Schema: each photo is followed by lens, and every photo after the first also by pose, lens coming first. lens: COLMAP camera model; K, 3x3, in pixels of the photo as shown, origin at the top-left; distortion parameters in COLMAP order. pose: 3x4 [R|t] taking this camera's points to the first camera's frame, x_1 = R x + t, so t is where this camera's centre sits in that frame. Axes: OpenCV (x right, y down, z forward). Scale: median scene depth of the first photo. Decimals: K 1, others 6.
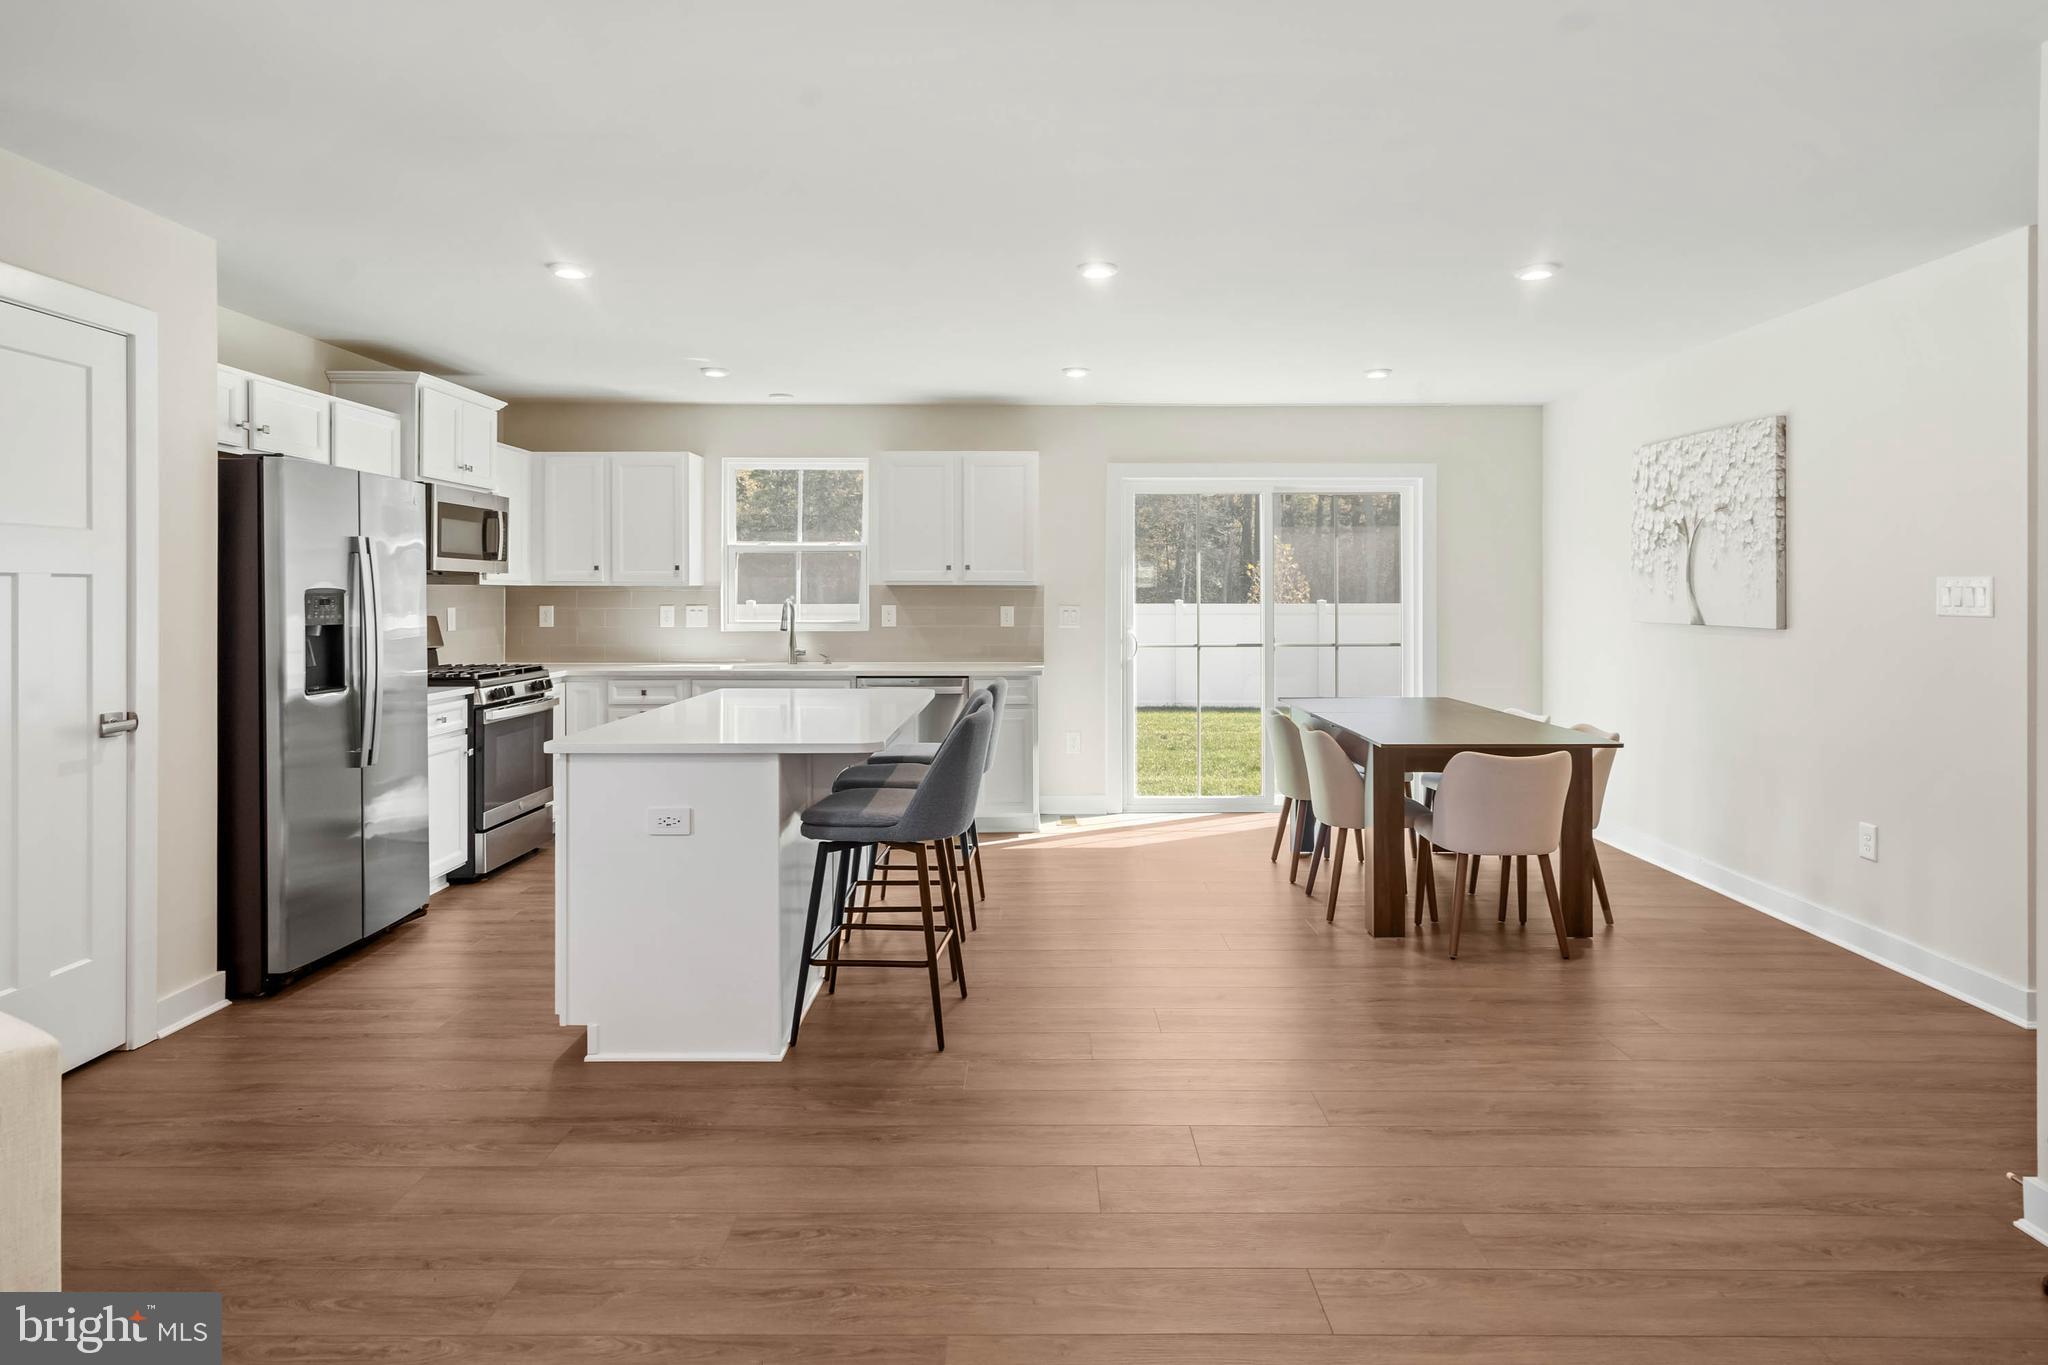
lens RADIAL K [[1144.9, 0, 1044.8], [0, 1144.9, 592.4], [0, 0, 1]] dist [0.003042, -0.000336]
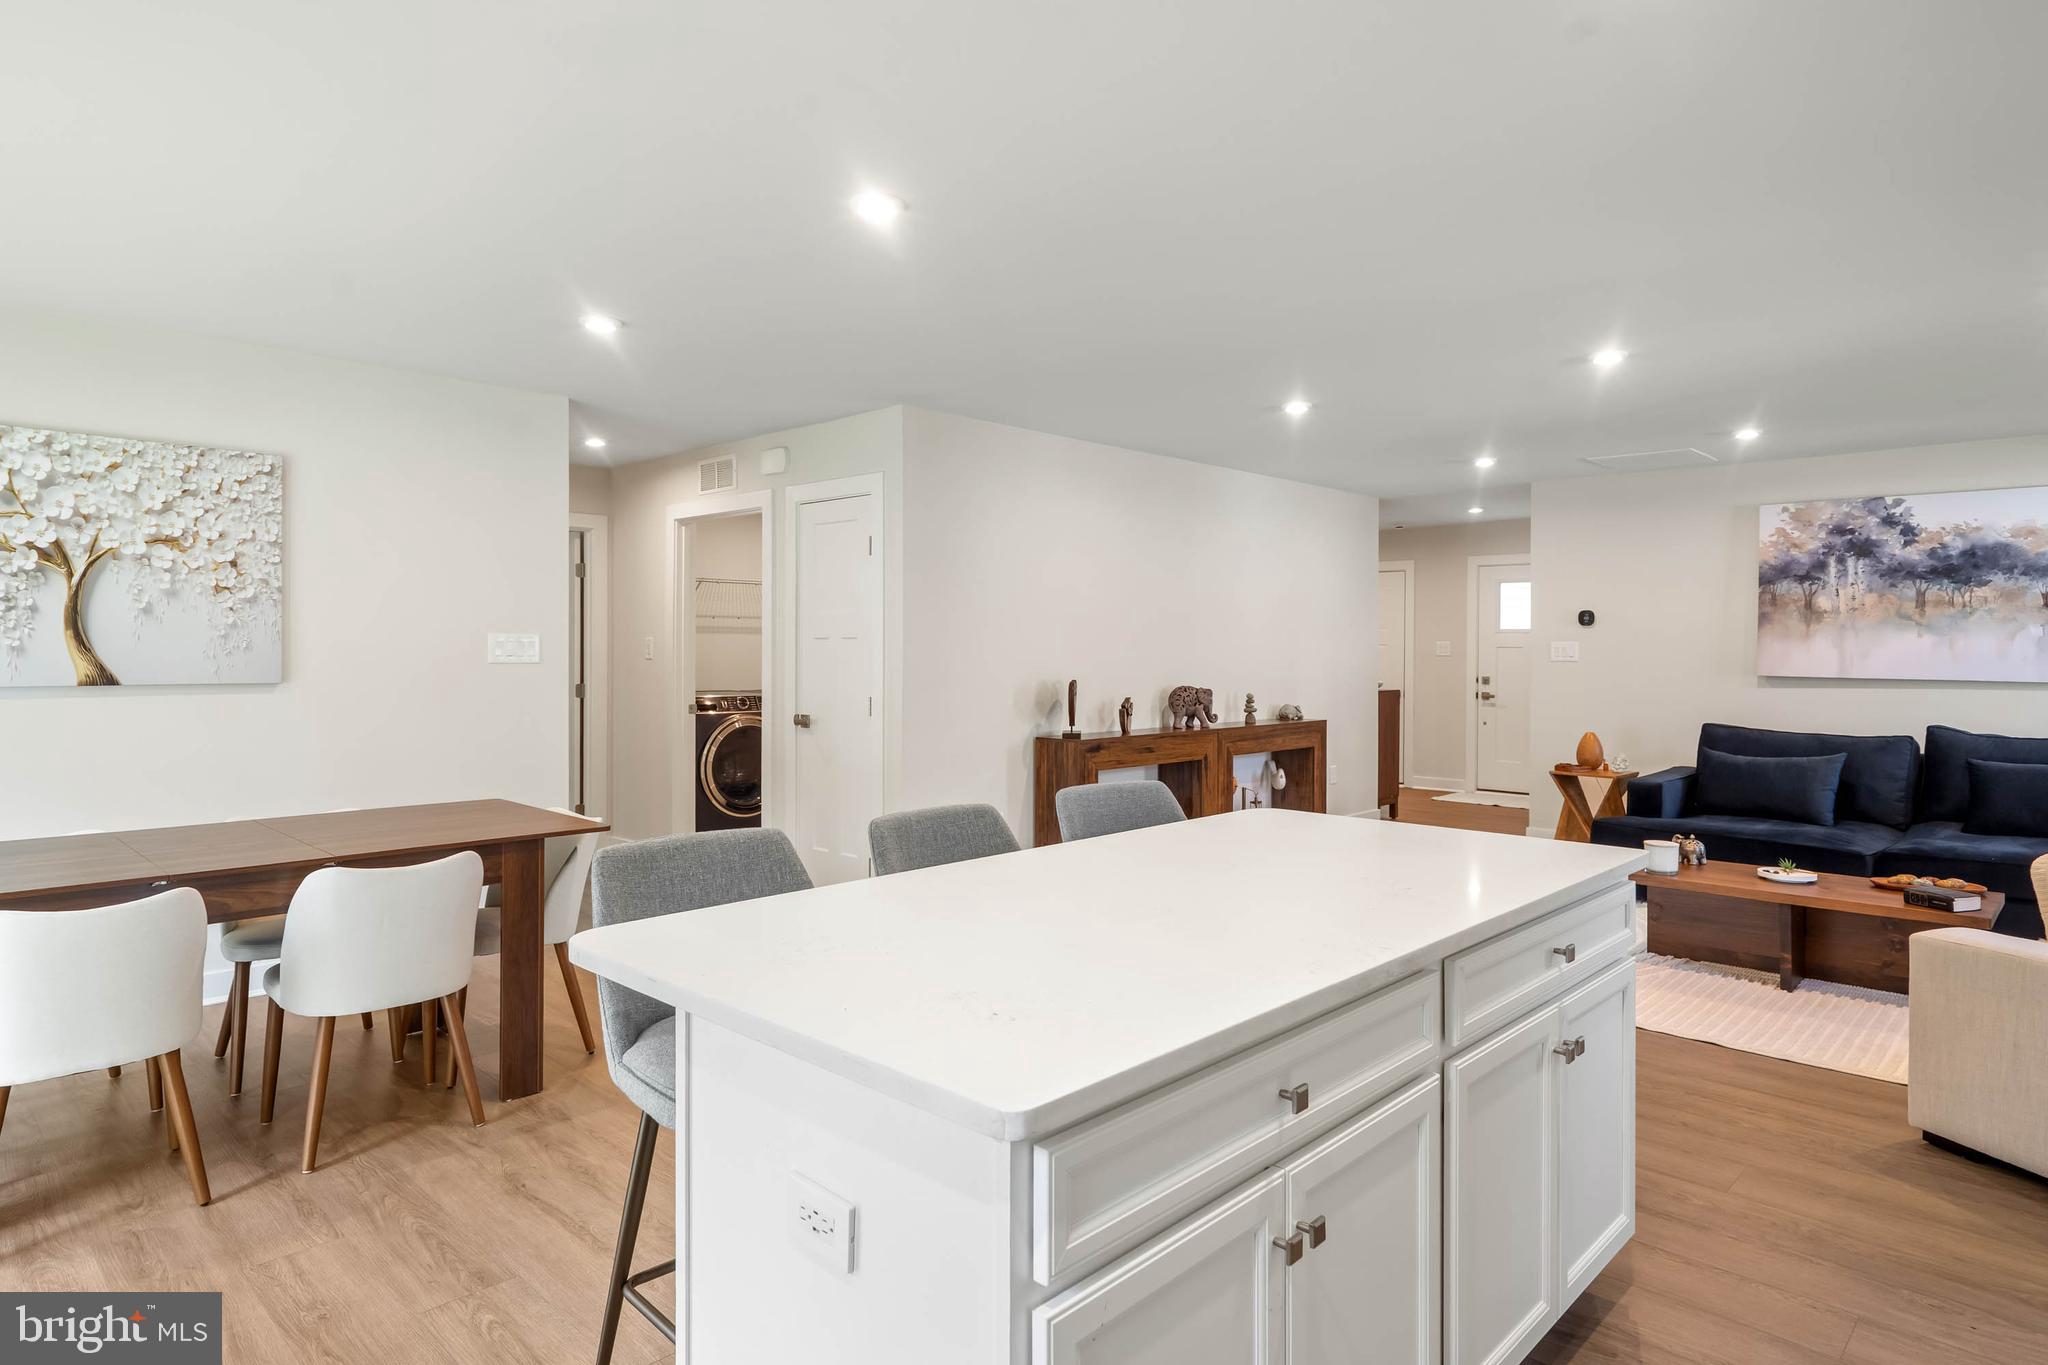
lens RADIAL K [[1171.8, 0, 1038.7], [0, 1171.8, 640.3], [0, 0, 1]] dist [0.009021, 0.000740]
pose [[-0.718633, 0.001665, 0.695388, -0.422083], [-0.004874, 0.999961, -0.007430, 0.000722], [-0.695373, -0.008729, -0.718596, 1.116775]]
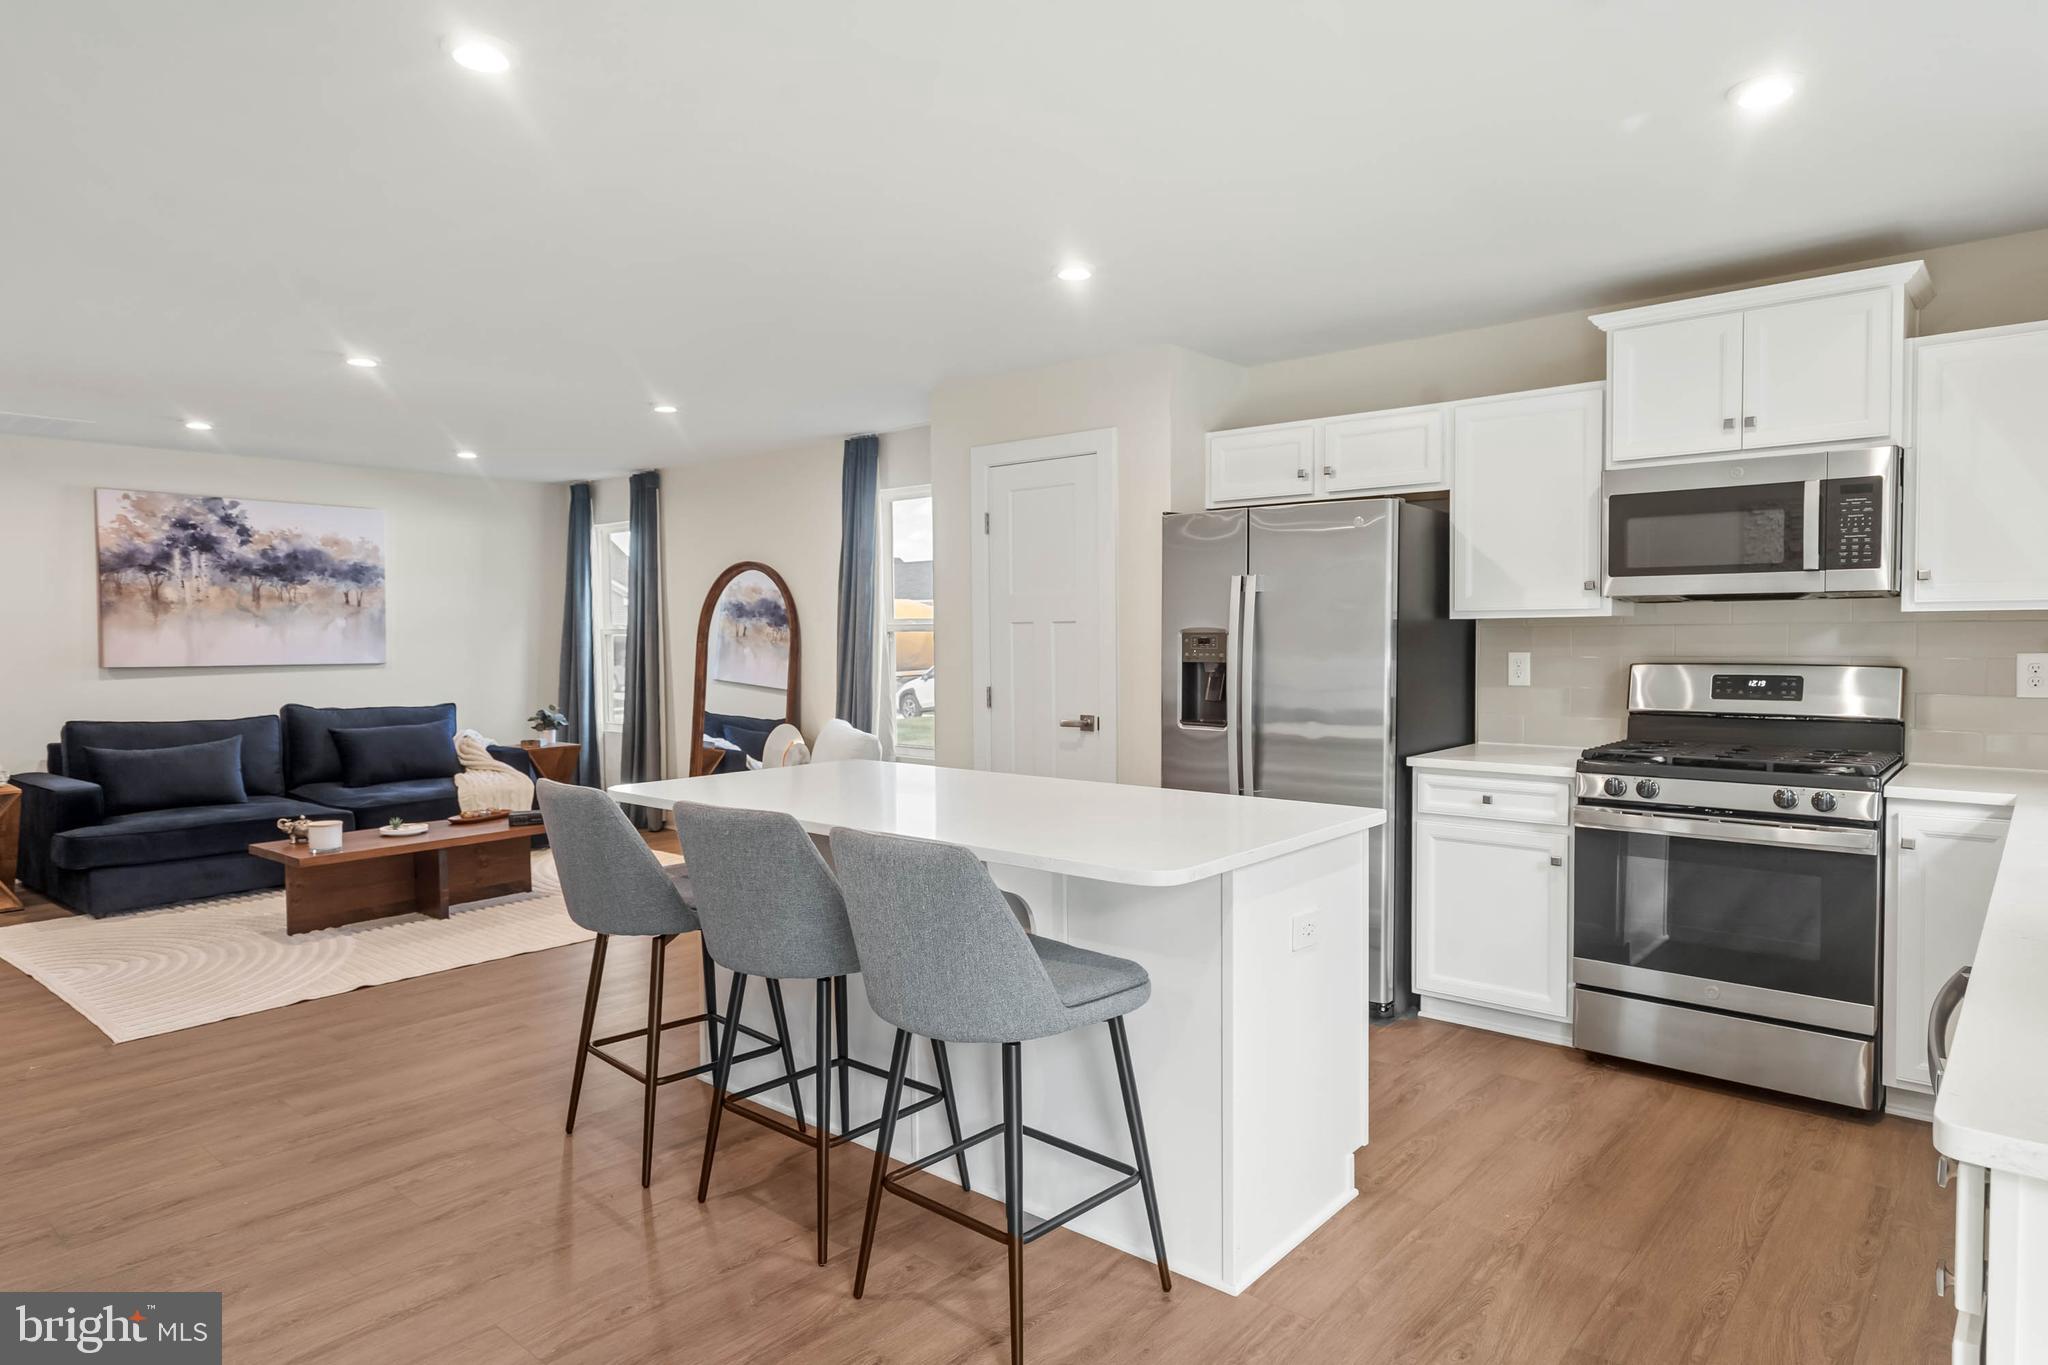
lens RADIAL K [[1180.7, 0, 1024.0], [0, 1180.7, 682.5], [0, 0, 1]] dist [0.005778, 0.001313]
pose [[-0.654018, 0.038042, -0.755522, 0.236750], [0.009790, 0.999077, 0.041831, -0.000823], [0.756416, 0.019962, -0.653786, 1.187978]]
